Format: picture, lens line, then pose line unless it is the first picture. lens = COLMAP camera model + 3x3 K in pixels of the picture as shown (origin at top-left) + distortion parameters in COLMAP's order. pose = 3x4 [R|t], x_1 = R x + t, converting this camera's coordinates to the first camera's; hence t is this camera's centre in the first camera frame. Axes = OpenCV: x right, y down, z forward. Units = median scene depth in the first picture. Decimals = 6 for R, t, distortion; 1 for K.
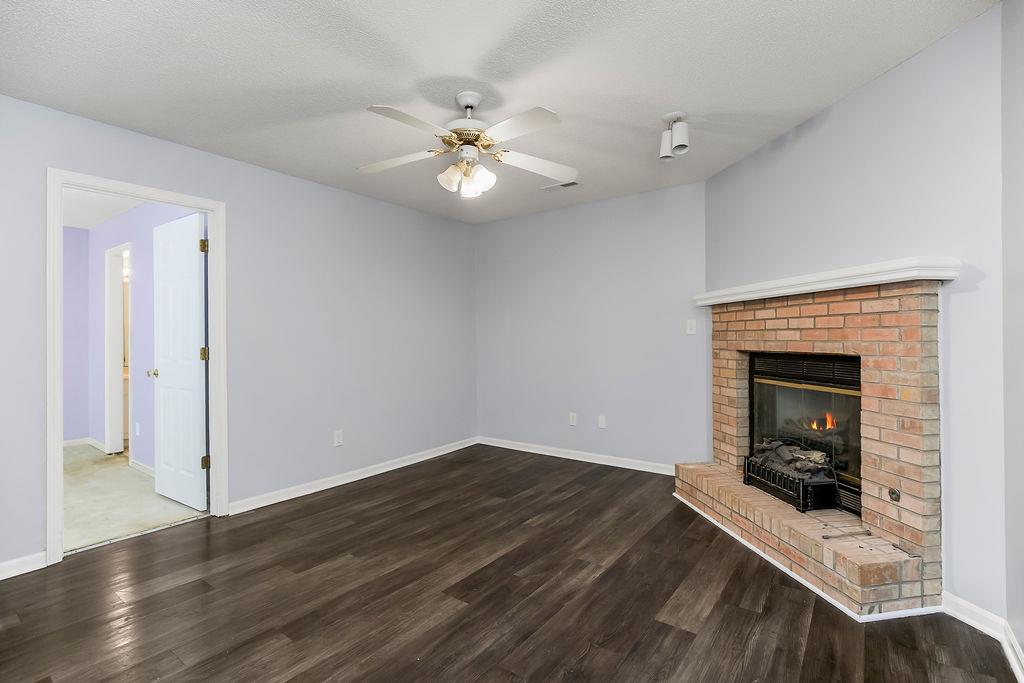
lens RADIAL K [[478.7, 0, 518.4], [0, 478.7, 336.7], [0, 0, 1]] dist [-0.000936, 0.000167]
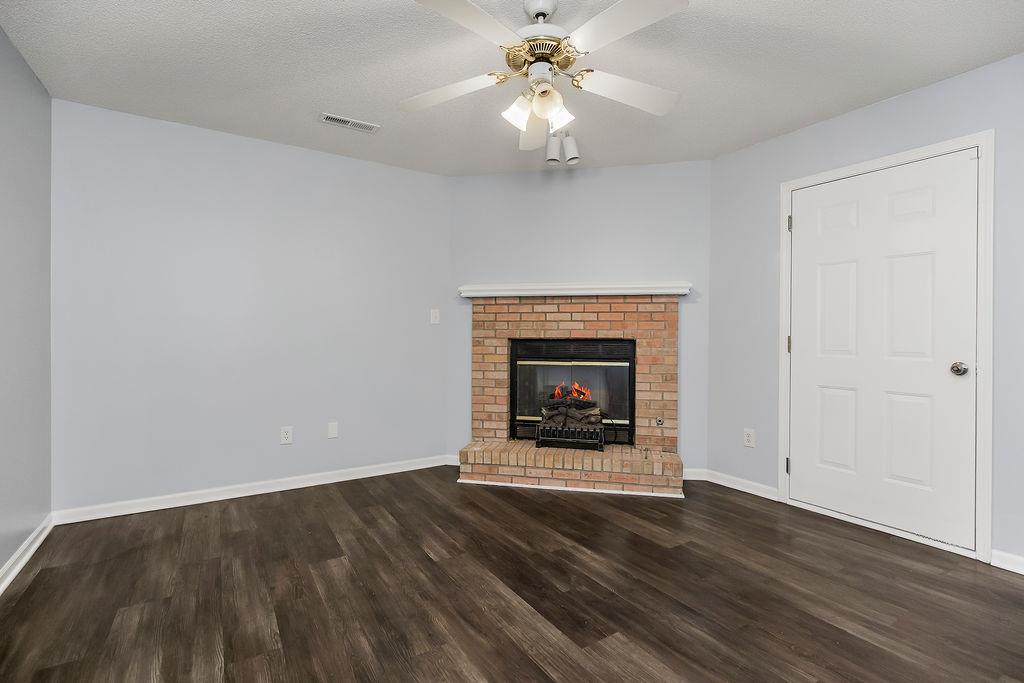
lens RADIAL K [[478.7, 0, 518.4], [0, 478.7, 336.7], [0, 0, 1]] dist [-0.000936, 0.000167]
pose [[0.352175, 0.008026, 0.935900, -0.774251], [-0.008605, 0.999949, -0.005337, 0.038881], [-0.935895, -0.006173, 0.352226, 0.708745]]
